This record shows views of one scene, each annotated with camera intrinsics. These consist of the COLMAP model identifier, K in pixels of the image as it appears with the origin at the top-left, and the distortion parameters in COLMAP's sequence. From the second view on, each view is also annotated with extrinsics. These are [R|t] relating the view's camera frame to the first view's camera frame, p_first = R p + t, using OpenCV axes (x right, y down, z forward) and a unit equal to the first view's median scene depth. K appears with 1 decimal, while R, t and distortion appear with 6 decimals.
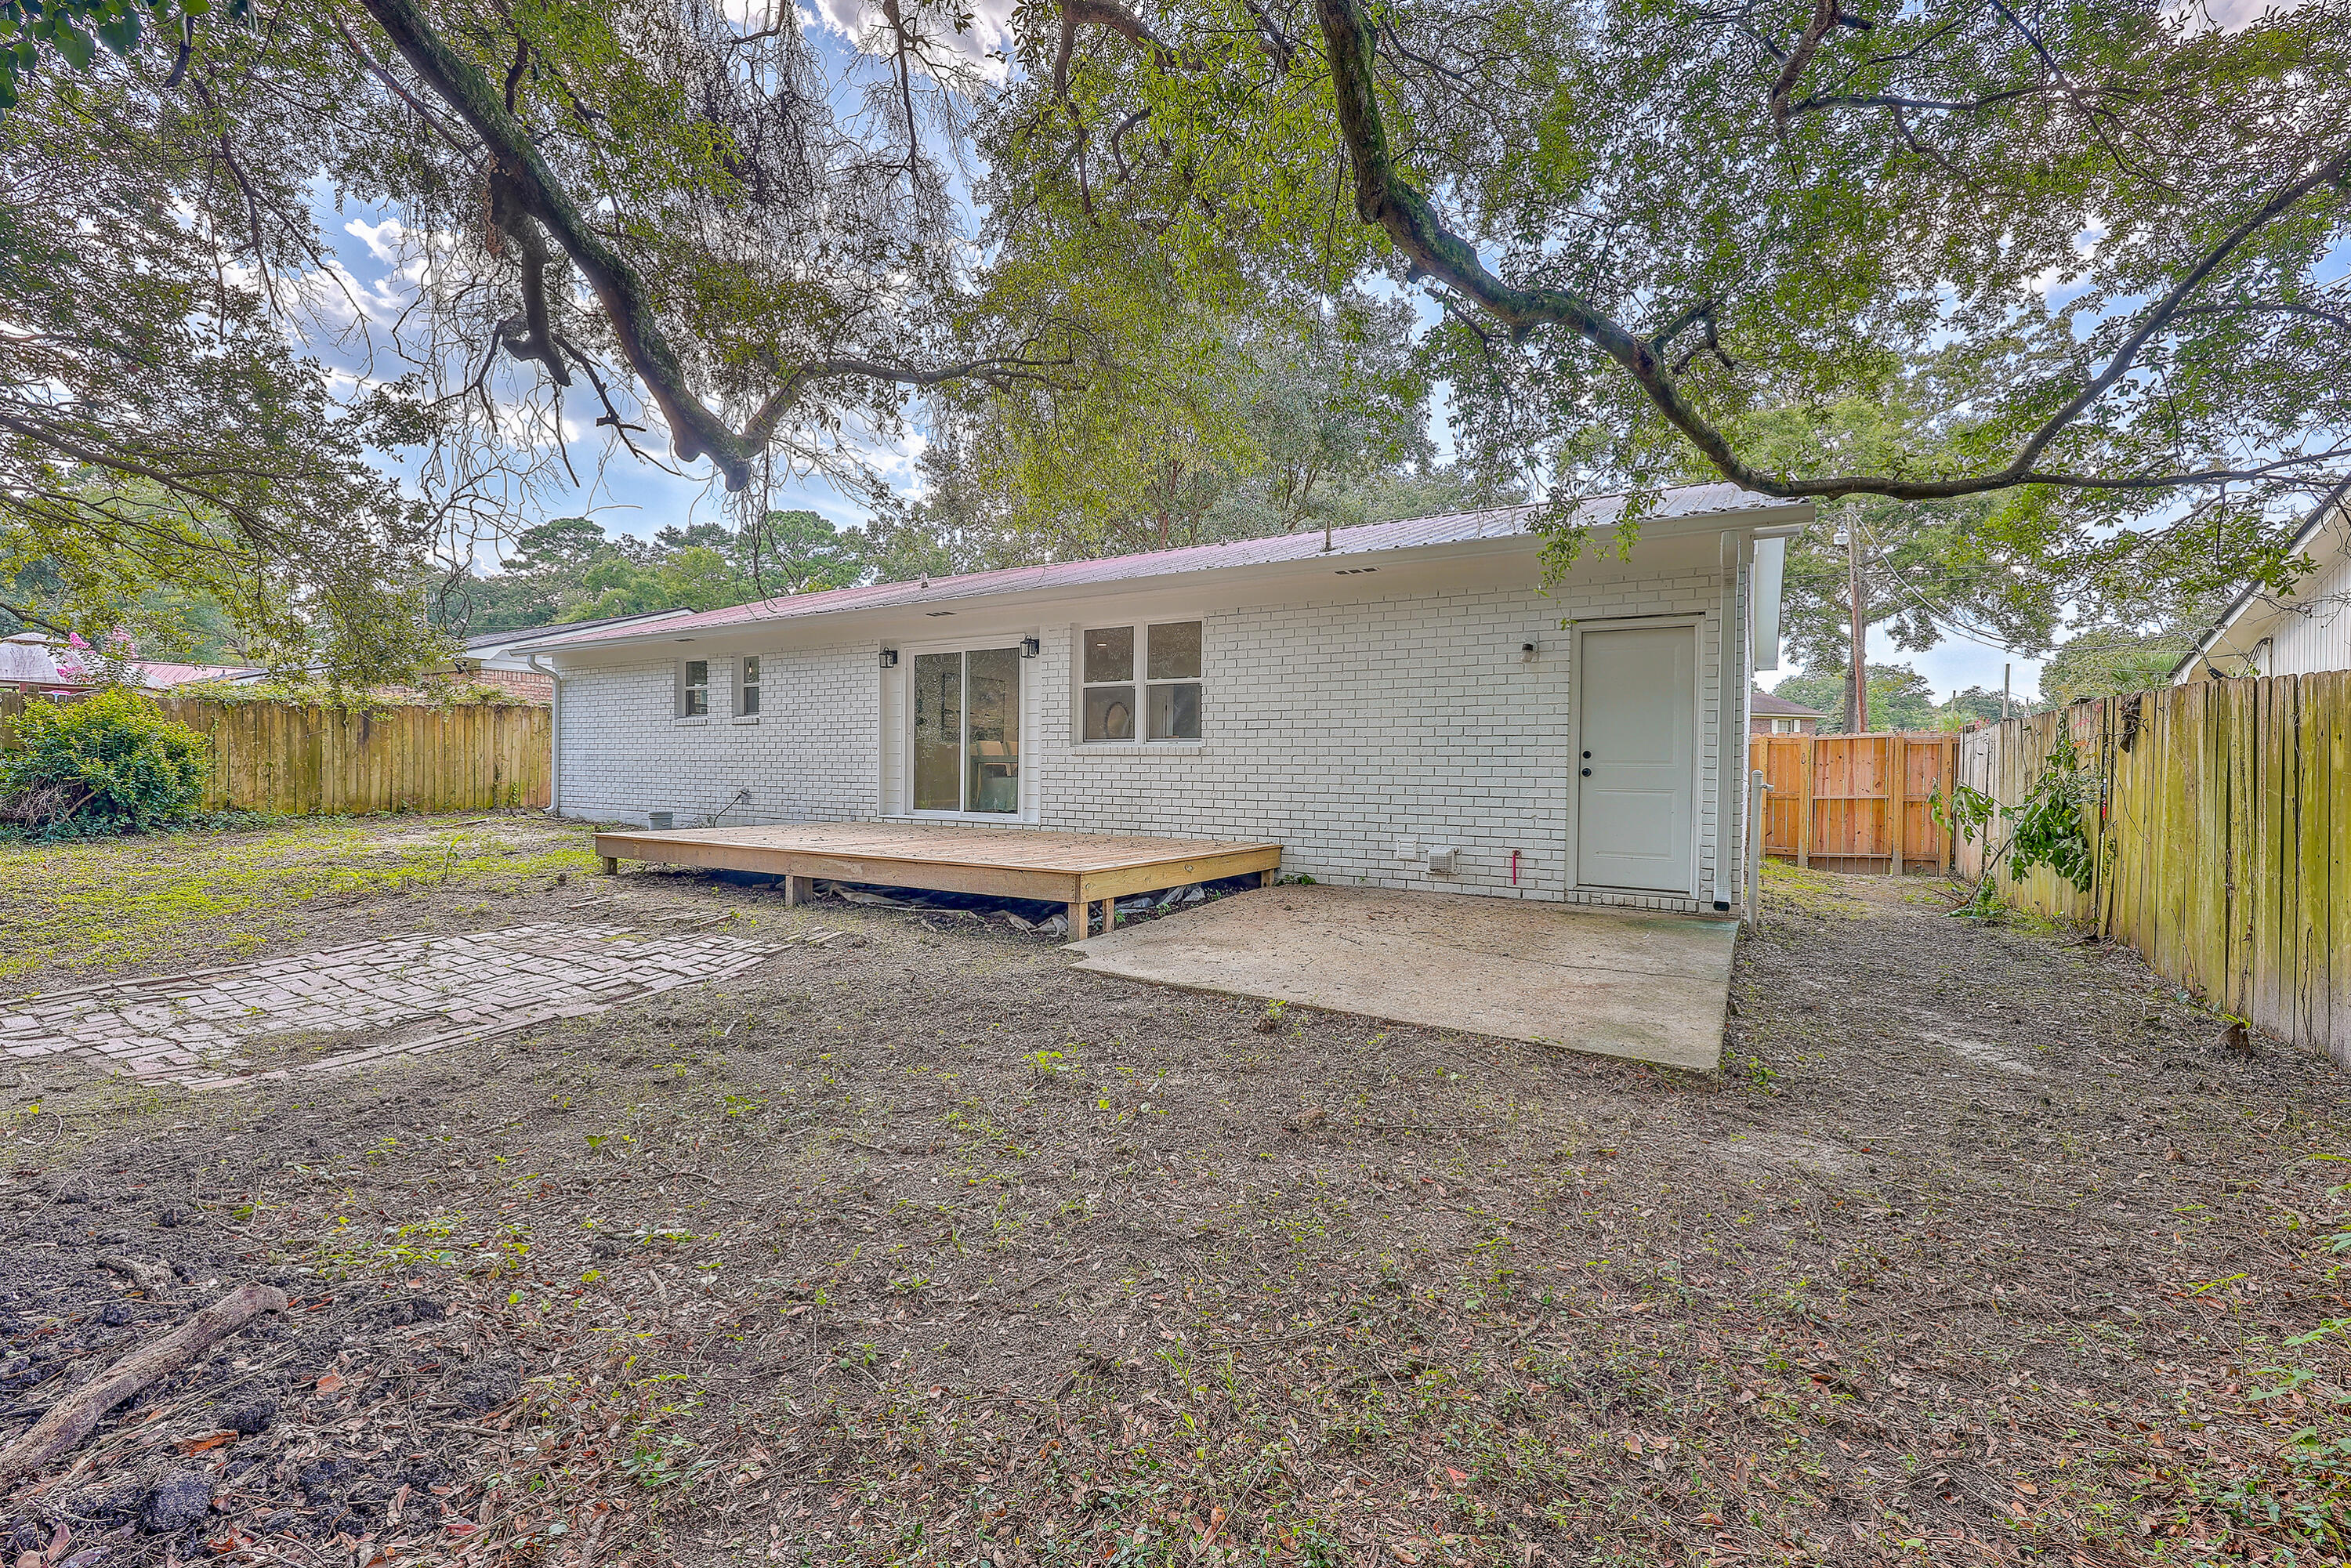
lens RADIAL K [[961.2, 0, 1176.8], [0, 961.2, 770.9], [0, 0, 1]] dist [-0.000057, 0.000532]
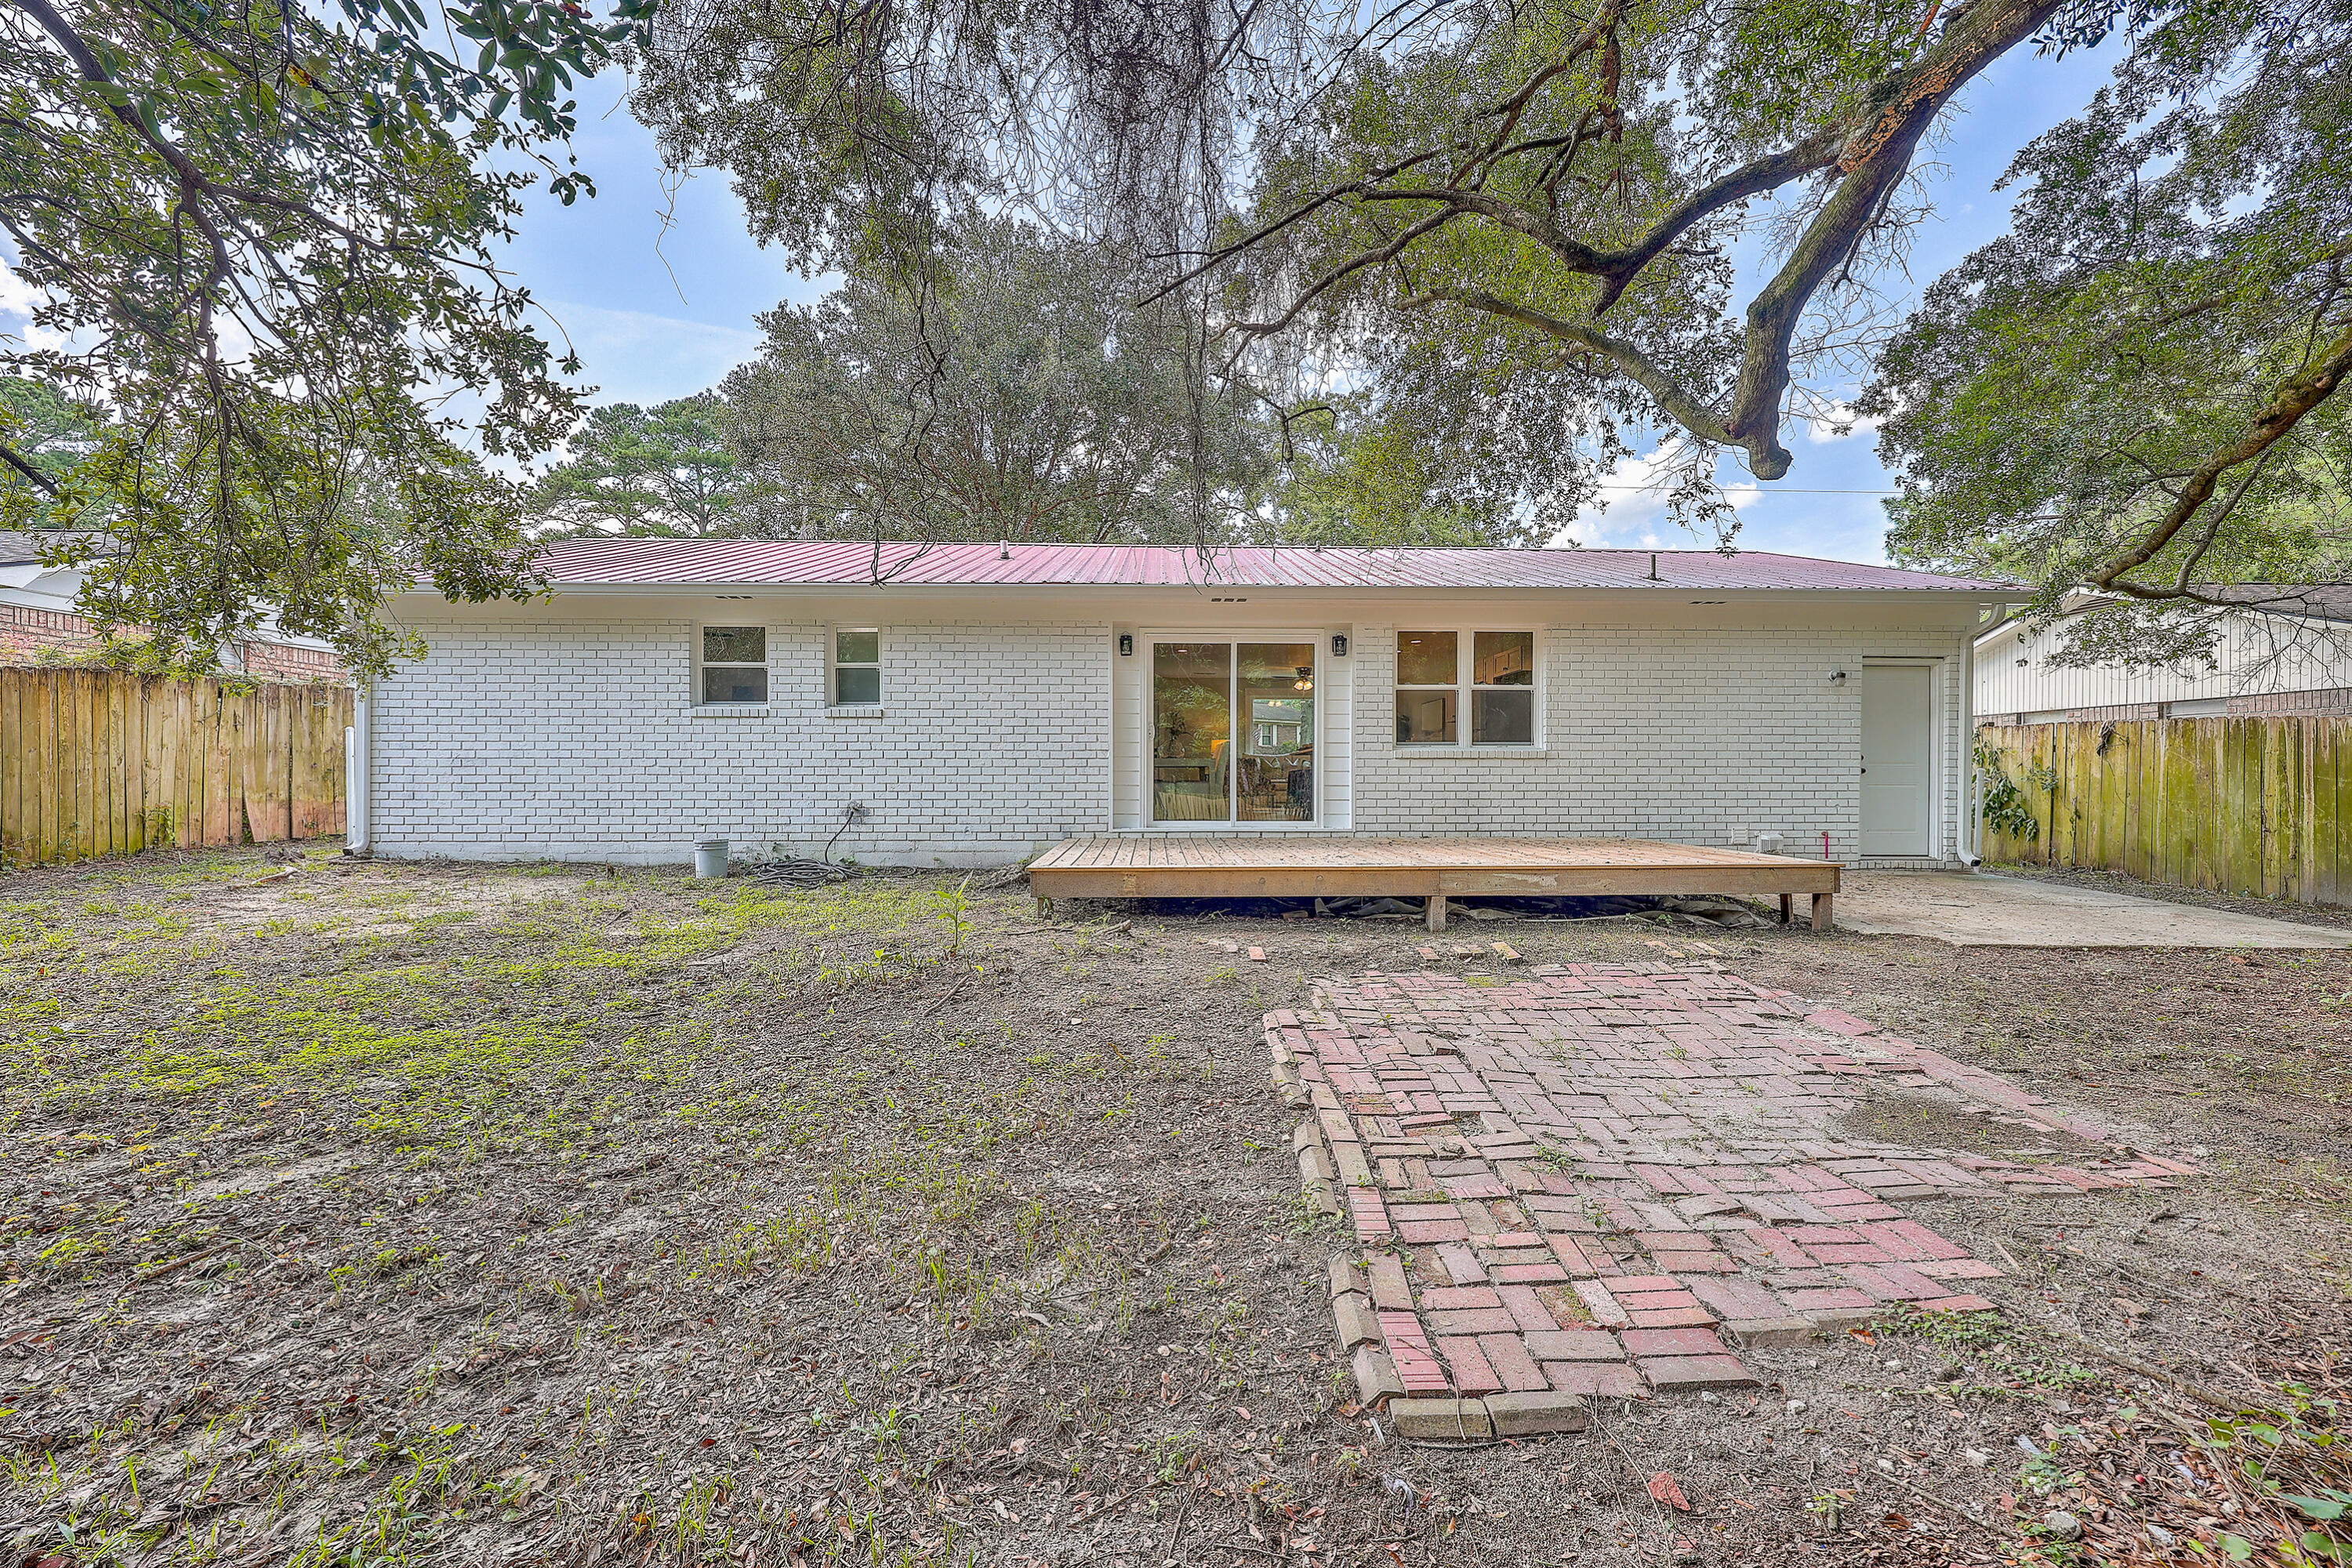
lens RADIAL K [[929.6, 0, 1166.6], [0, 929.6, 782.3], [0, 0, 1]] dist [0.001927, 0.000058]
pose [[0.842496, -0.011603, 0.538578, -0.779831], [0.009597, 0.999933, 0.006531, -0.000366], [-0.538617, -0.000334, 0.842550, 0.315049]]
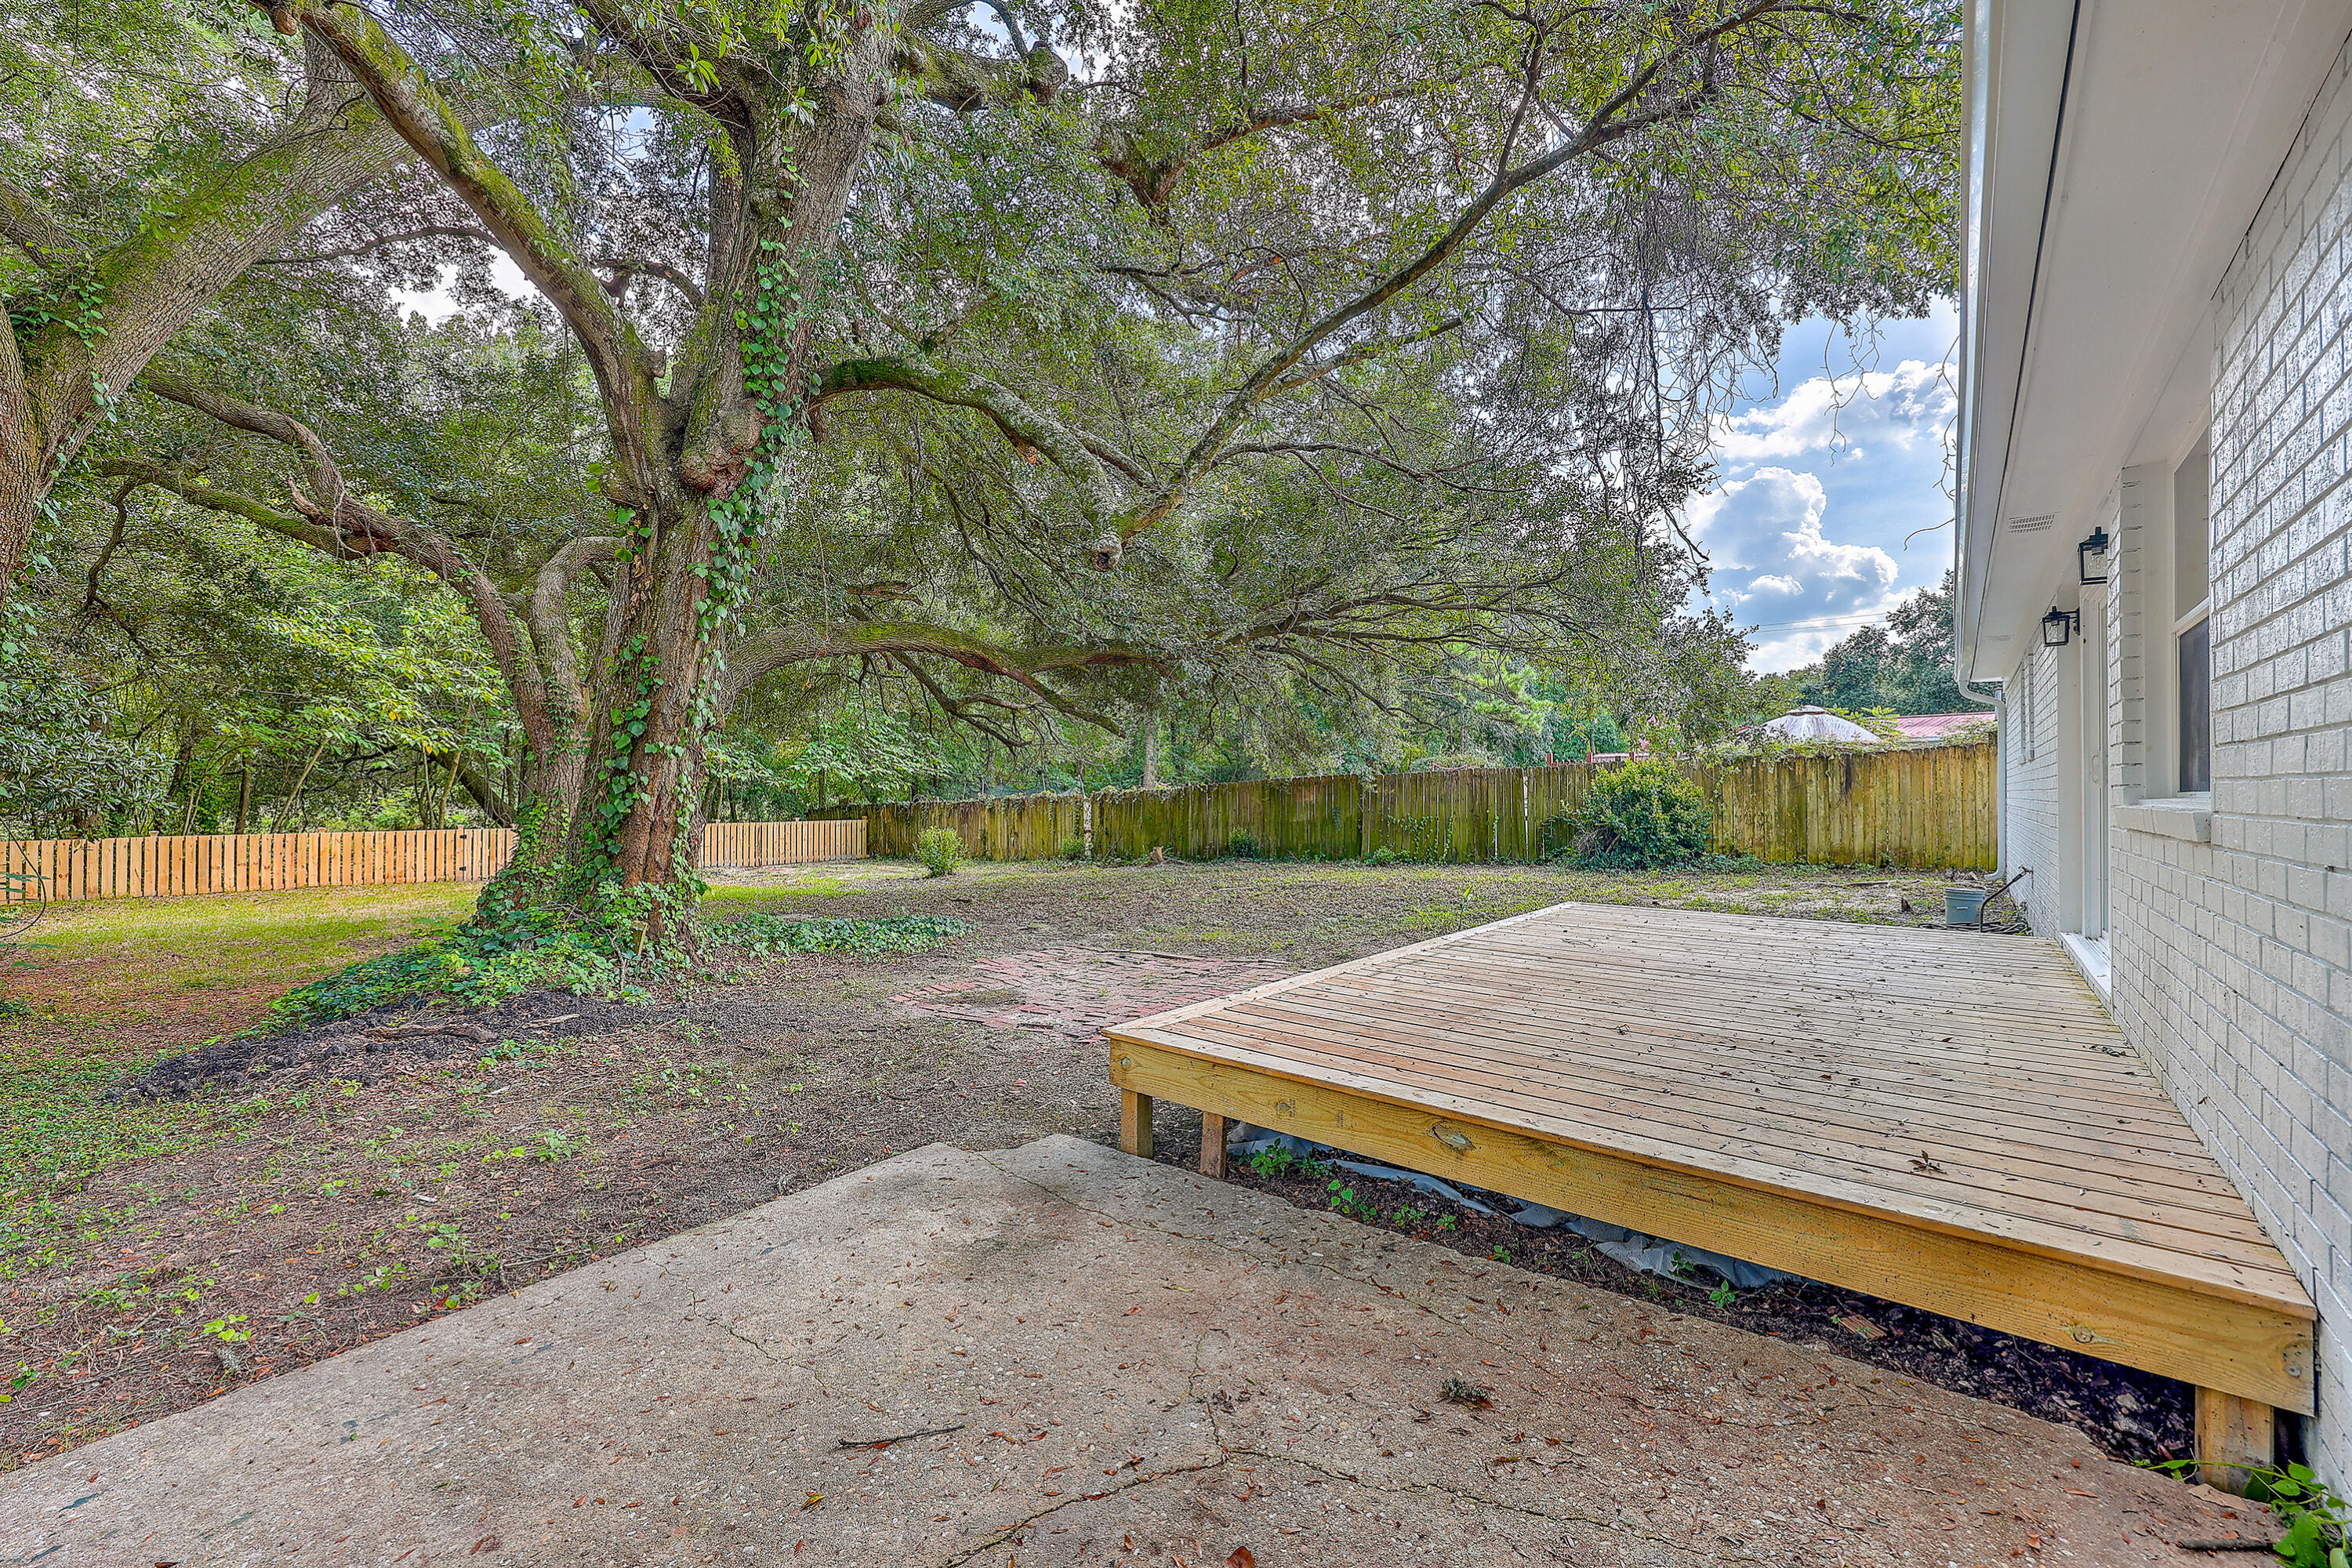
lens RADIAL K [[961.6, 0, 1188.3], [0, 961.6, 784.4], [0, 0, 1]] dist [-0.000057, 0.000532]
pose [[-0.171179, -0.009221, -0.985197, 0.326569], [0.001934, 0.999951, -0.009695, -0.041633], [0.985238, -0.003565, -0.171152, 0.728122]]
